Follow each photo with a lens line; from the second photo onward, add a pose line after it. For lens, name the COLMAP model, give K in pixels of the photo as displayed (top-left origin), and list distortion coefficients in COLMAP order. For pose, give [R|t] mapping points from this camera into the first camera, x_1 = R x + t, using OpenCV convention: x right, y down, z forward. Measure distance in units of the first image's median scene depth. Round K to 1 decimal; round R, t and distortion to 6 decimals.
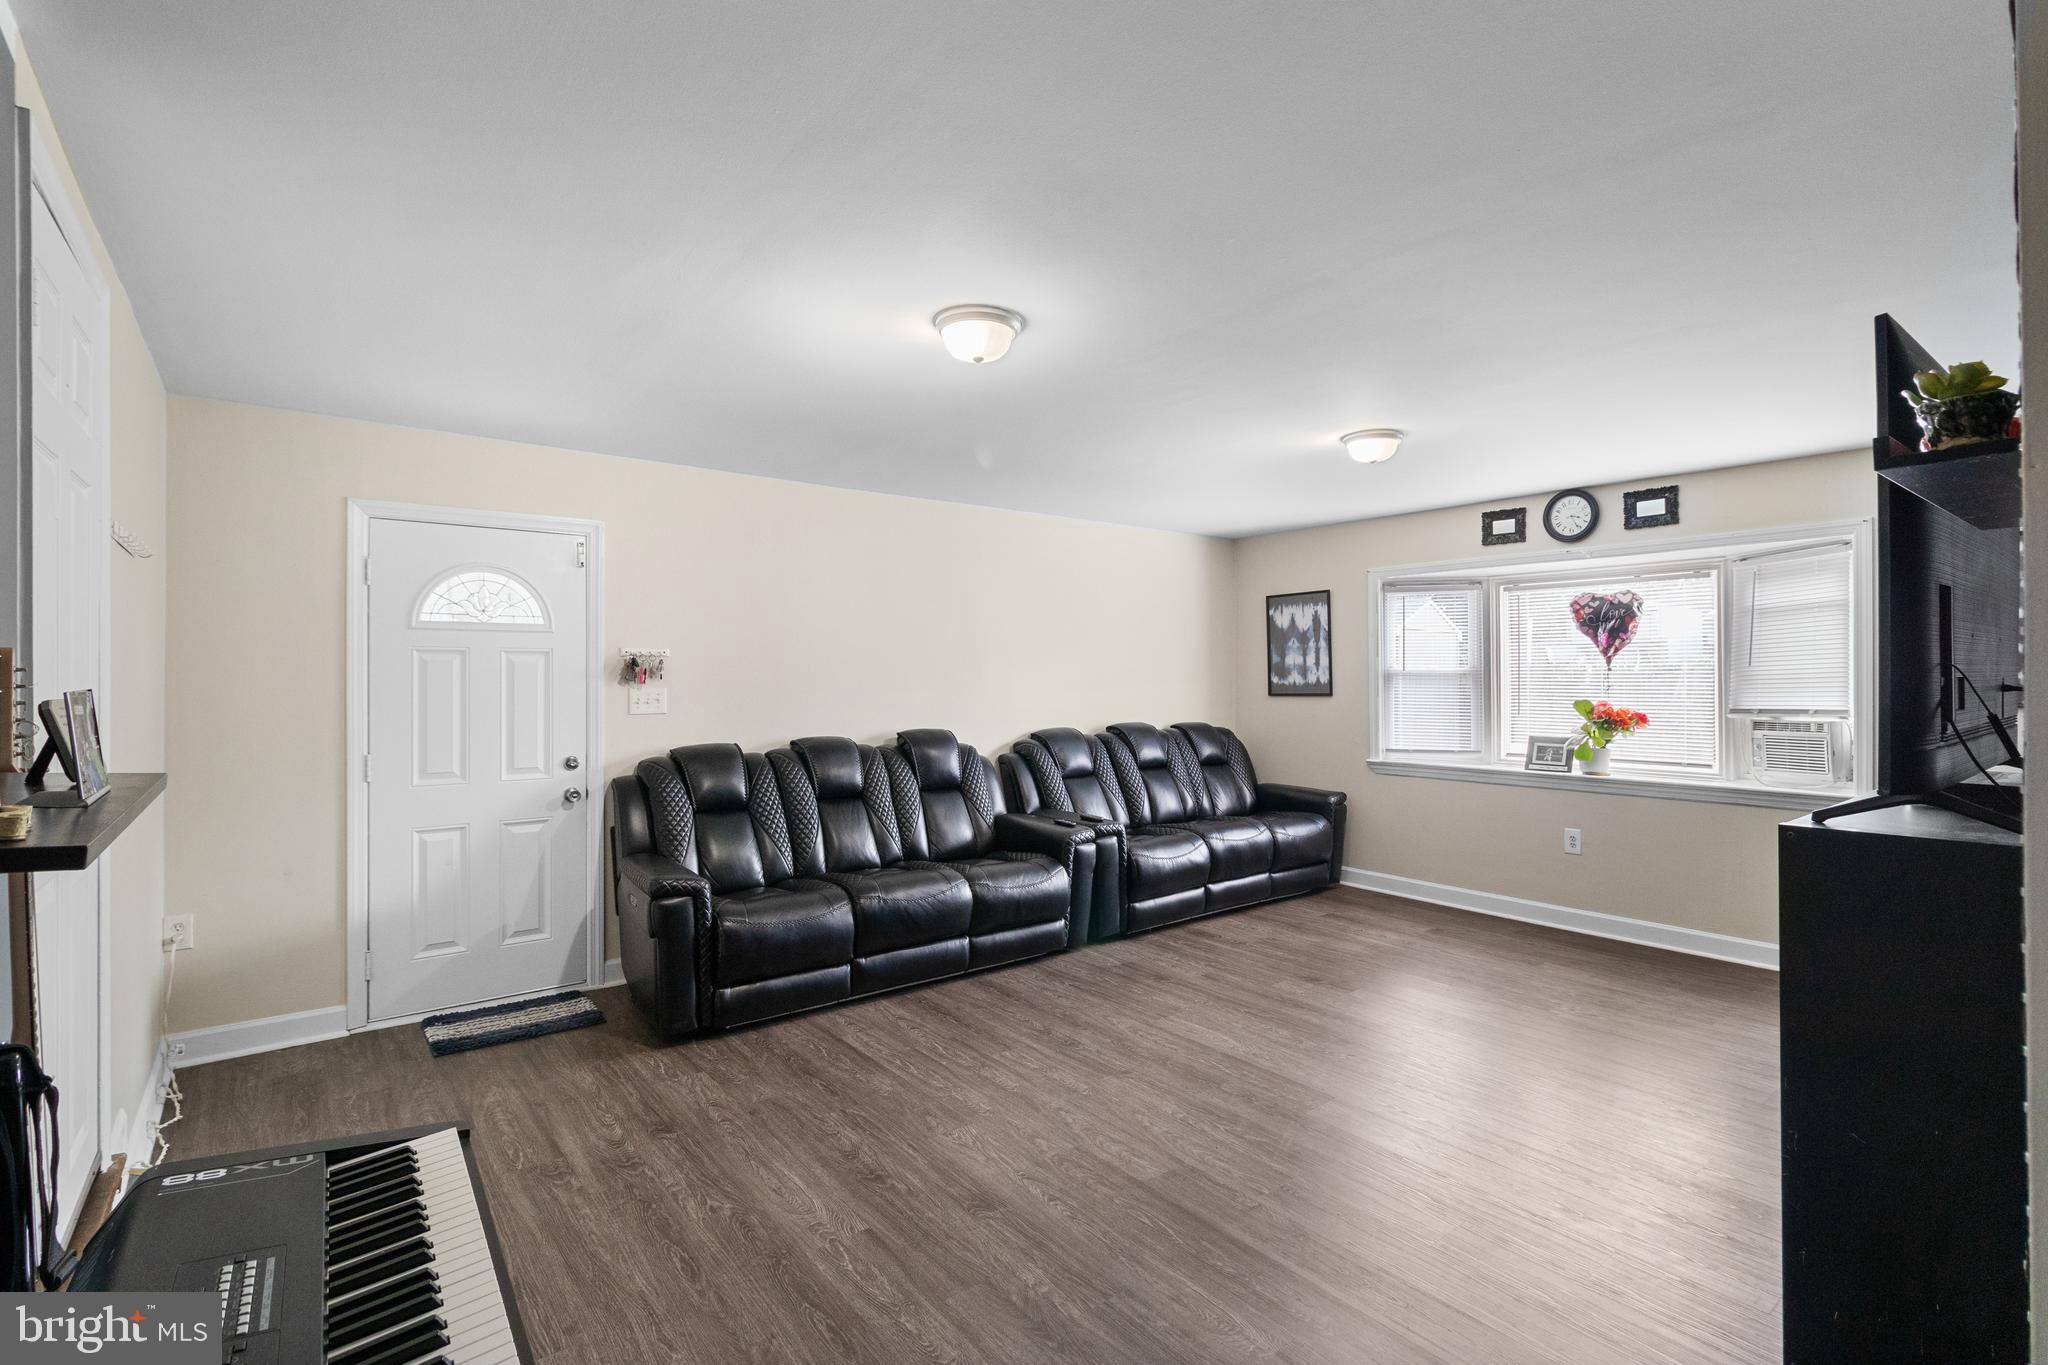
lens RADIAL K [[947.8, 0, 1017.3], [0, 947.8, 672.7], [0, 0, 1]] dist [-0.006083, -0.001494]
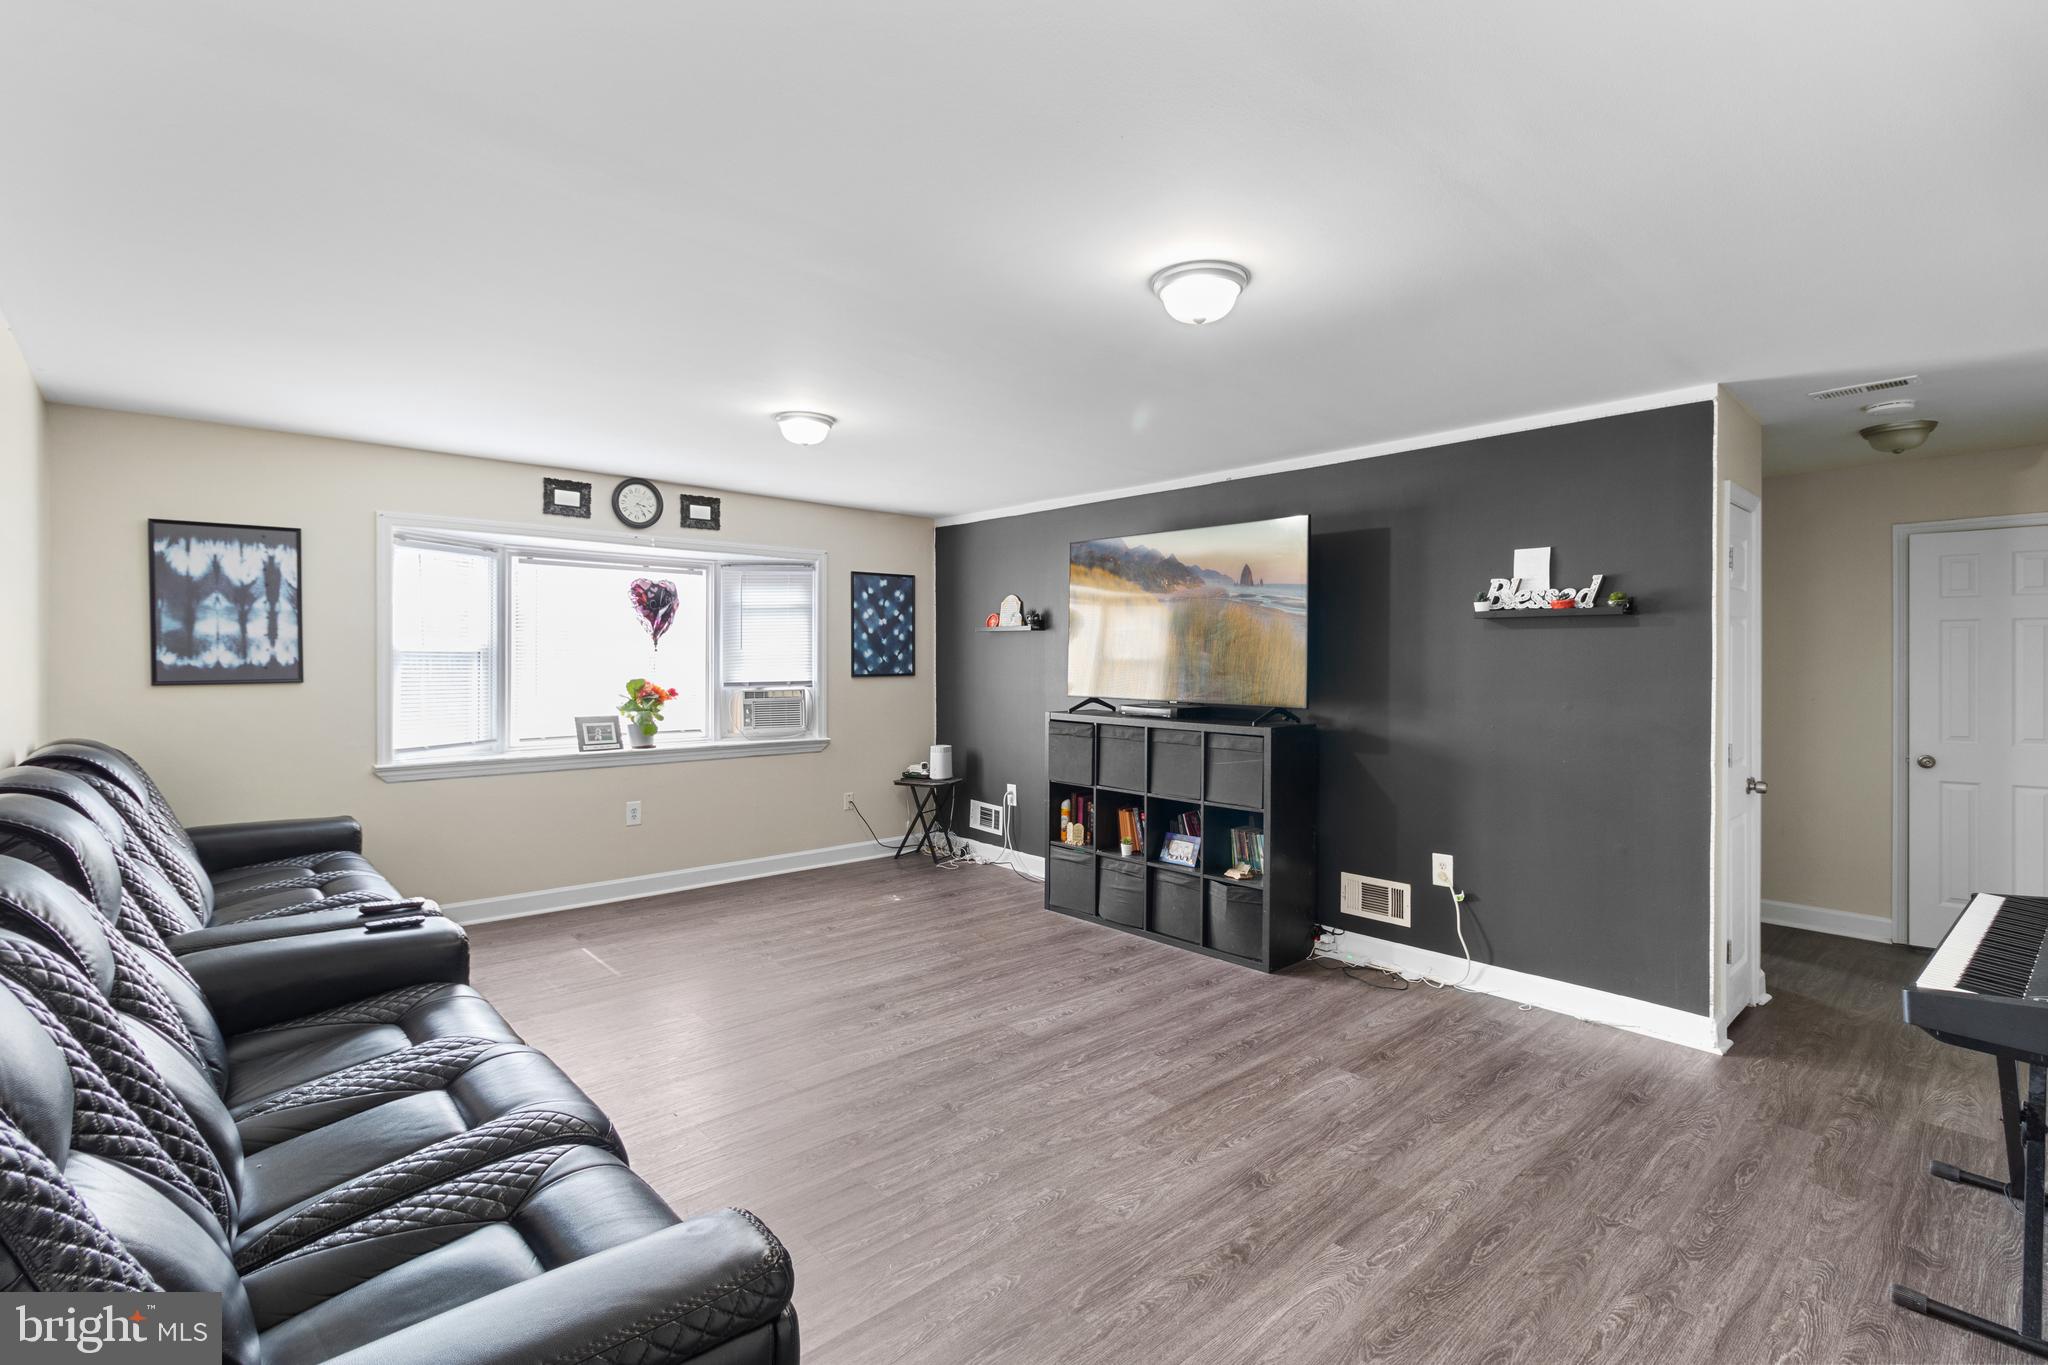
lens RADIAL K [[947.8, 0, 1047.7], [0, 947.8, 644.4], [0, 0, 1]] dist [-0.006083, -0.001494]
pose [[-0.094097, 0.016933, 0.995419, -0.504152], [-0.008282, 0.999807, -0.017790, 0.005647], [-0.995529, -0.009918, -0.093939, 0.646806]]
